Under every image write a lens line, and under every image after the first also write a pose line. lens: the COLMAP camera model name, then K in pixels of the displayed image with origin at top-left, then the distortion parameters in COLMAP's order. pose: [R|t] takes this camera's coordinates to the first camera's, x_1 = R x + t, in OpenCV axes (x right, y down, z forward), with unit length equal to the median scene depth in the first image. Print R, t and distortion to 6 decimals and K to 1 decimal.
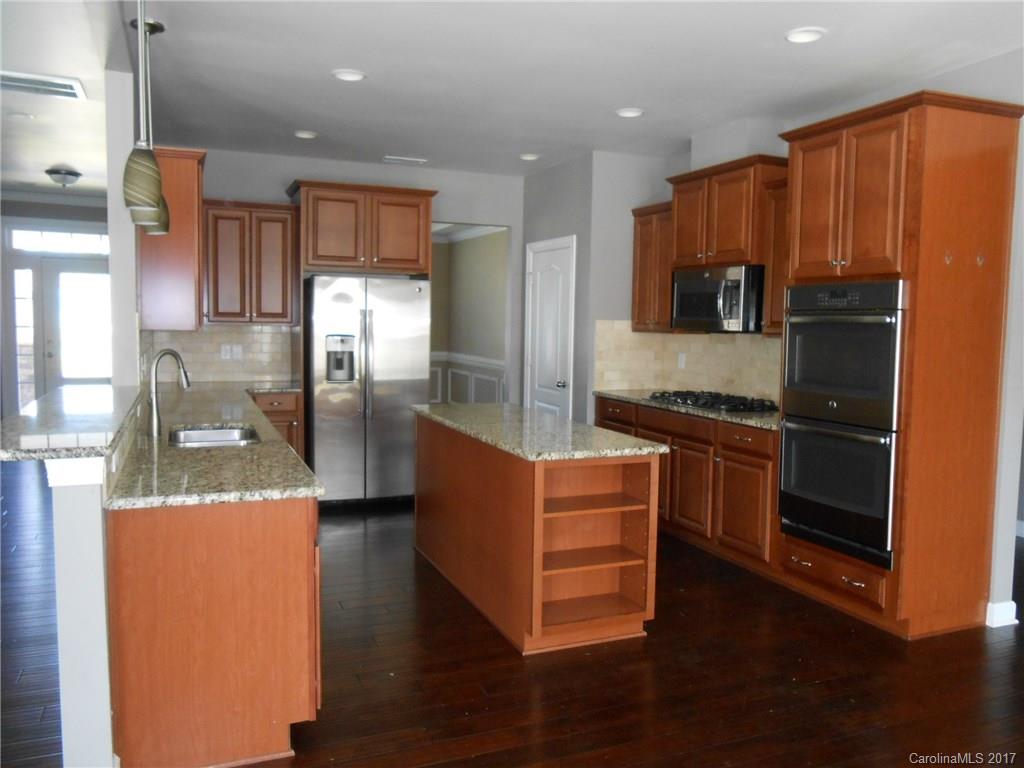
lens RADIAL K [[804.0, 0, 513.7], [0, 804.0, 386.5], [0, 0, 1]] dist [-0.001181, 0.003000]
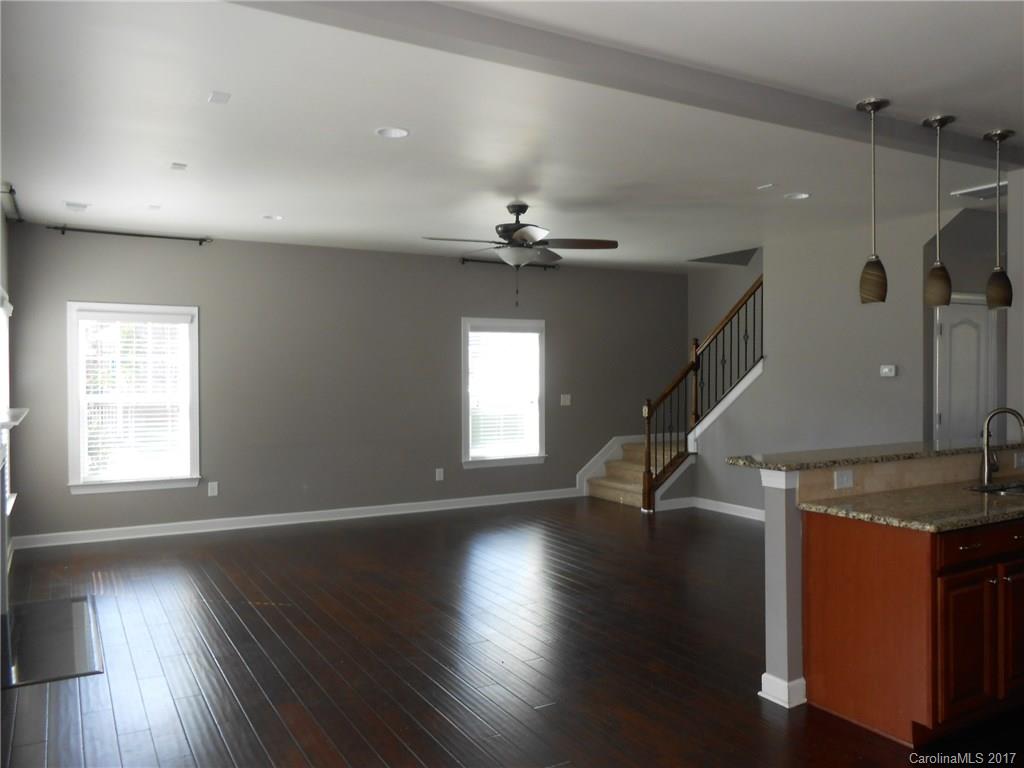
lens RADIAL K [[804.0, 0, 513.0], [0, 804.0, 381.7], [0, 0, 1]] dist [-0.001181, 0.003000]
pose [[0.118095, -0.012057, -0.992929, 0.885526], [-0.075710, 0.996906, -0.021110, -0.013304], [0.990112, 0.077667, 0.116817, 0.241321]]
